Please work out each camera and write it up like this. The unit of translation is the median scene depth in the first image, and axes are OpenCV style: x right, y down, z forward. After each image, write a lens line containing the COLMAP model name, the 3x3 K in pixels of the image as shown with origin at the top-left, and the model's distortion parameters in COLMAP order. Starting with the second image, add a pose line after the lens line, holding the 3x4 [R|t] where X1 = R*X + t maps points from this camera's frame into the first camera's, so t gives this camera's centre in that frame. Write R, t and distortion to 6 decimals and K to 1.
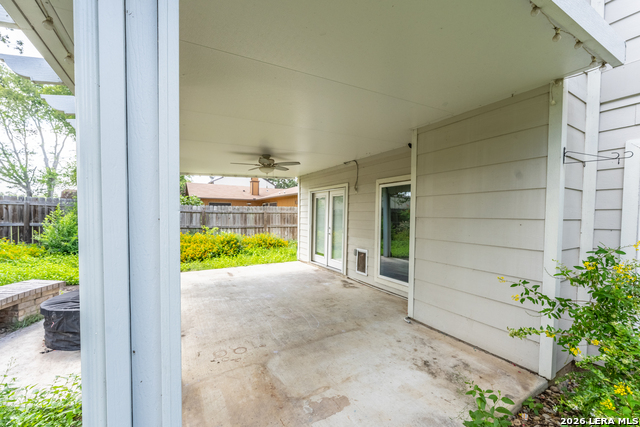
lens RADIAL K [[262.3, 0, 326.0], [0, 262.3, 217.8], [0, 0, 1]] dist [0.000419, -0.000459]
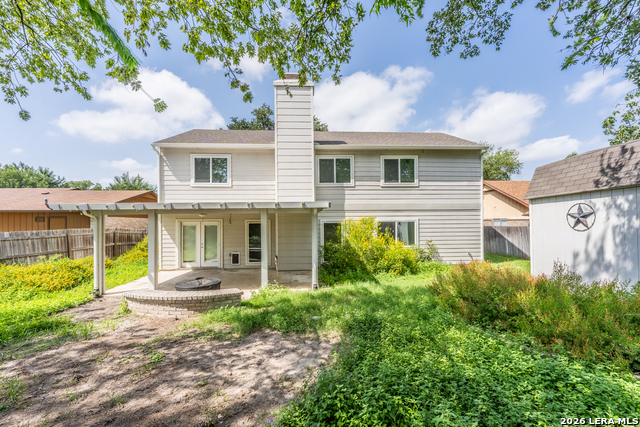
lens RADIAL K [[262.3, 0, 320.6], [0, 262.3, 217.8], [0, 0, 1]] dist [0.000419, -0.000459]
pose [[0.466208, -0.000576, 0.884675, -0.664815], [0.023503, 0.999655, -0.011735, -0.054508], [-0.884363, 0.026263, 0.466061, -0.267280]]
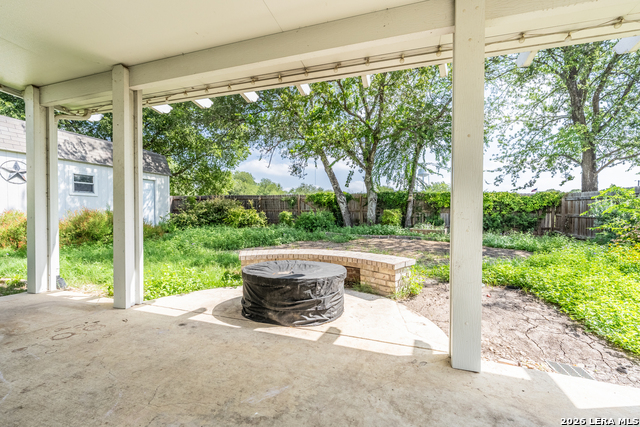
lens RADIAL K [[262.3, 0, 323.6], [0, 262.3, 219.5], [0, 0, 1]] dist [0.000419, -0.000459]
pose [[-0.751911, -0.016044, -0.659070, -0.094062], [-0.032646, 0.999384, 0.012917, 0.033365], [0.658456, 0.031228, -0.751971, 0.496247]]
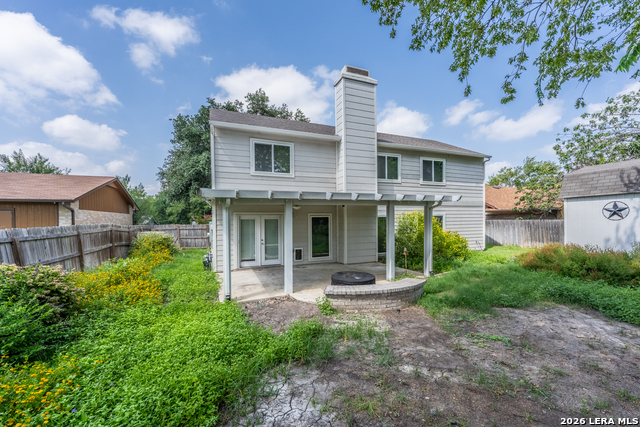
lens RADIAL K [[262.3, 0, 321.0], [0, 262.3, 221.3], [0, 0, 1]] dist [0.000419, -0.000459]
pose [[0.144572, -0.024701, 0.989186, -0.850283], [0.023403, 0.999494, 0.021538, -0.055977], [-0.989217, 0.020037, 0.145077, 0.269867]]
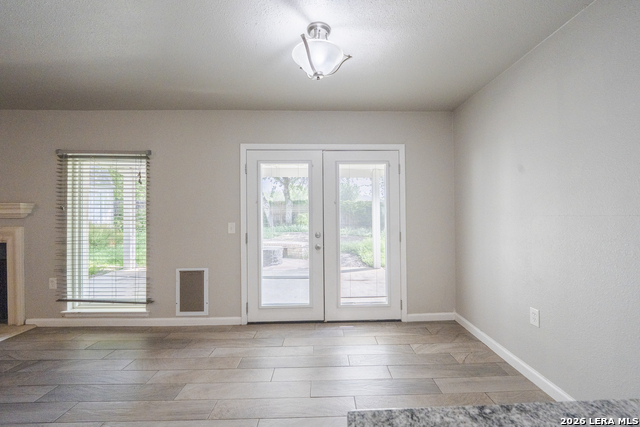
lens RADIAL K [[262.3, 0, 329.8], [0, 262.3, 212.6], [0, 0, 1]] dist [0.000419, -0.000459]
pose [[-0.486883, -0.011820, -0.873387, 0.239456], [-0.014255, 0.999883, -0.005585, -0.001391], [0.873351, 0.009731, -0.486994, 0.743087]]
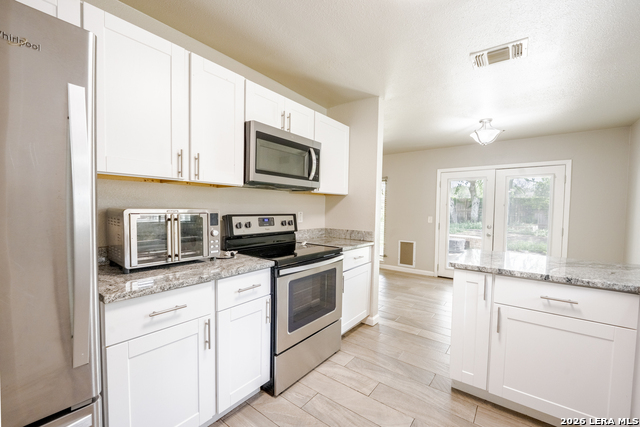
lens RADIAL K [[262.3, 0, 327.6], [0, 262.3, 220.8], [0, 0, 1]] dist [0.000419, -0.000459]
pose [[-0.924377, -0.006393, -0.381427, 0.391263], [-0.030475, 0.997902, 0.057129, -0.004275], [0.380261, 0.064432, -0.922632, 0.877049]]
